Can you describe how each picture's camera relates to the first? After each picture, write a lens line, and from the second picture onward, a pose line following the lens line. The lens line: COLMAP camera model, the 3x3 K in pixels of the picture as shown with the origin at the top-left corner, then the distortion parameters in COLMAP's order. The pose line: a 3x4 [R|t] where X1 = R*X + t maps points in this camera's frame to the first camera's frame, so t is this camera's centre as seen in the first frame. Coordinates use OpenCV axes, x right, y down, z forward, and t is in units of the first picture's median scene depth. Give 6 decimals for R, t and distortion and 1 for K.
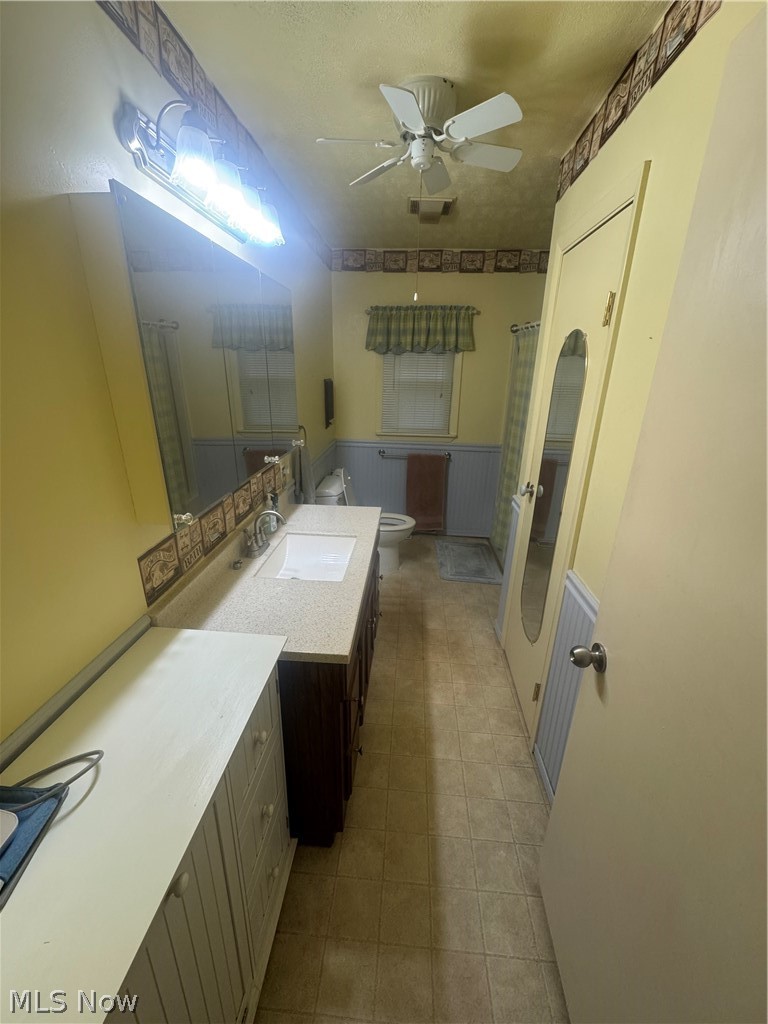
lens RADIAL K [[407.5, 0, 380.8], [0, 407.5, 508.7], [0, 0, 1]] dist [-0.000623, -0.000428]
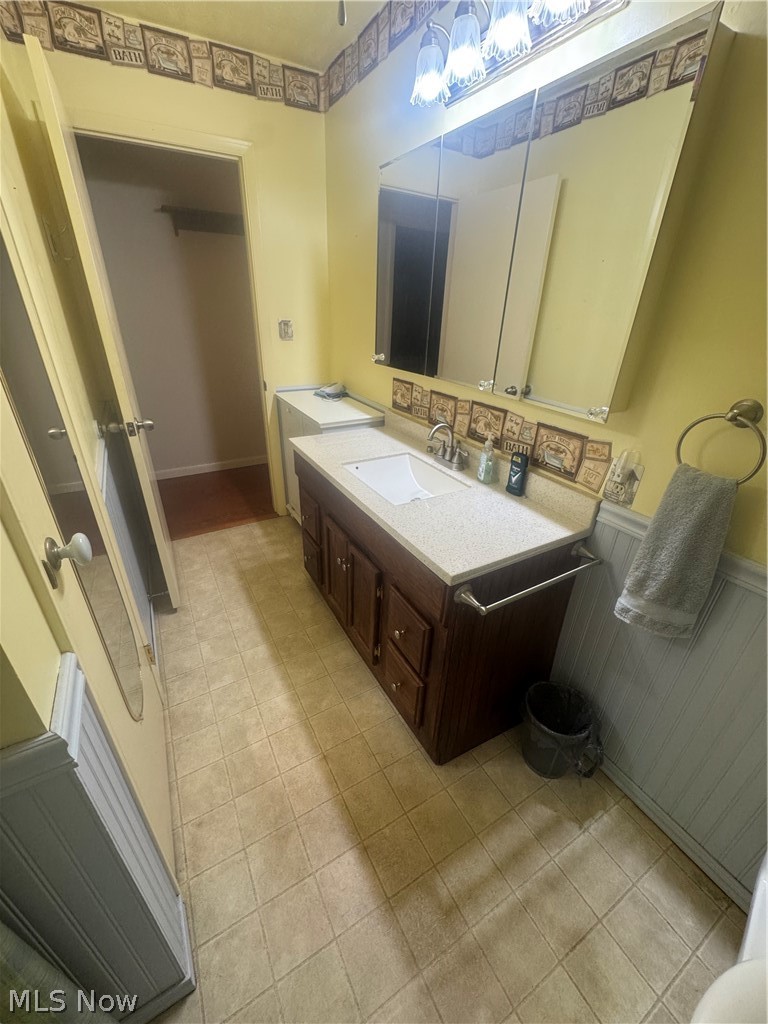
lens RADIAL K [[407.5, 0, 380.6], [0, 407.5, 512.8], [0, 0, 1]] dist [-0.000623, -0.000428]
pose [[-0.828355, 0.220079, -0.515164, 0.347761], [-0.225399, 0.710945, 0.666147, -0.413399], [0.512858, 0.667924, -0.539309, 1.461827]]
